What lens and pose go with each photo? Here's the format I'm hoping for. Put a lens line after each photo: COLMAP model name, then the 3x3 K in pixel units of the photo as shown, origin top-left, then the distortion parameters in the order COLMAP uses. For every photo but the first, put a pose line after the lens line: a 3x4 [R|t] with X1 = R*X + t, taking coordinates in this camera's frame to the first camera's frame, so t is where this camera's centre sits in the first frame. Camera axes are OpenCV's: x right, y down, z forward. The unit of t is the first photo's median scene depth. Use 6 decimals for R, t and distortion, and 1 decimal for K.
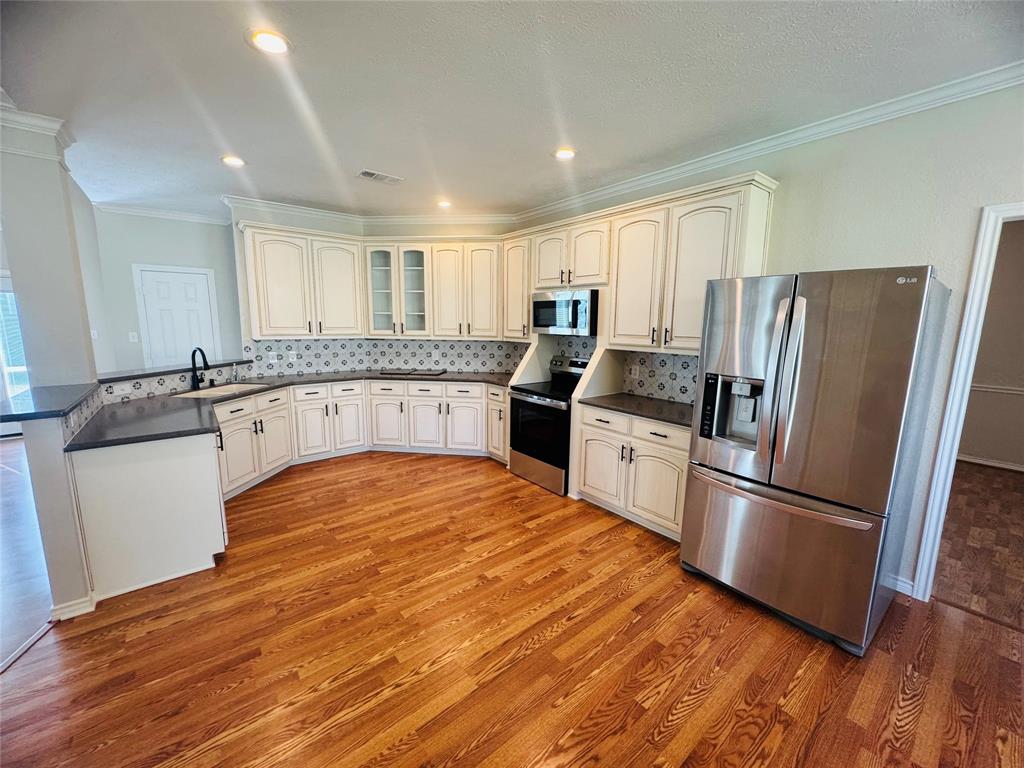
lens RADIAL K [[407.6, 0, 515.7], [0, 407.6, 385.8], [0, 0, 1]] dist [-0.000718, -0.000078]
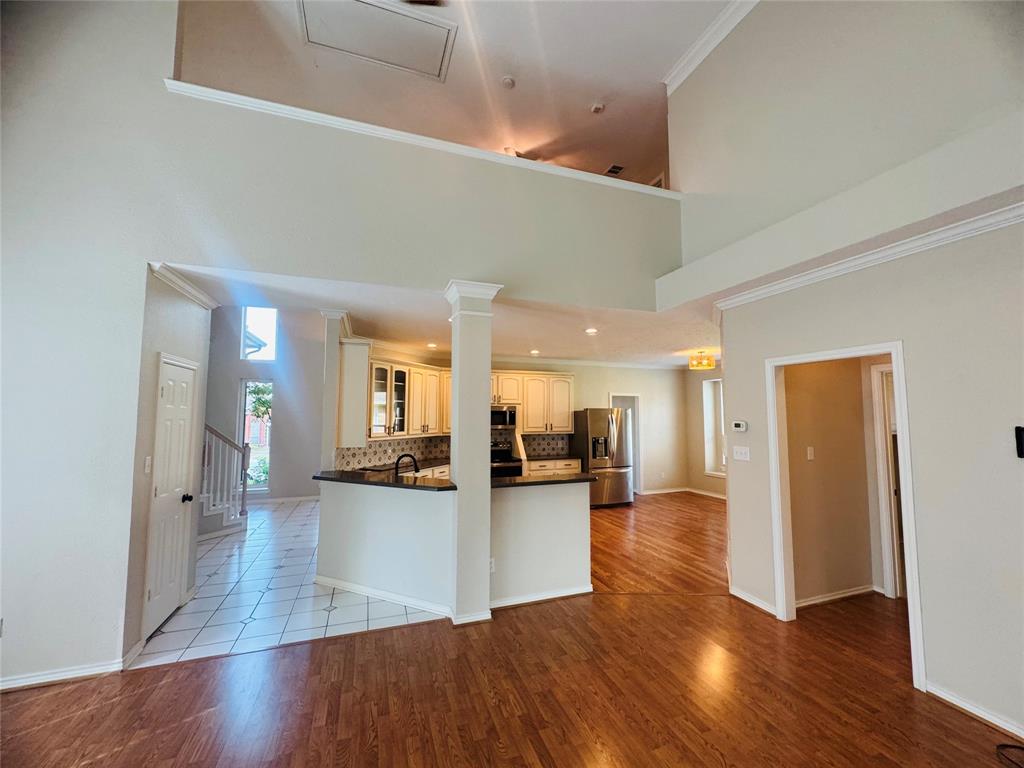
lens RADIAL K [[407.6, 0, 515.7], [0, 407.6, 385.8], [0, 0, 1]] dist [-0.000718, -0.000078]
pose [[0.330065, 0.055679, 0.942315, -1.363188], [0.150771, 0.982334, -0.110854, -0.084153], [-0.931840, 0.178662, 0.315840, 0.253948]]
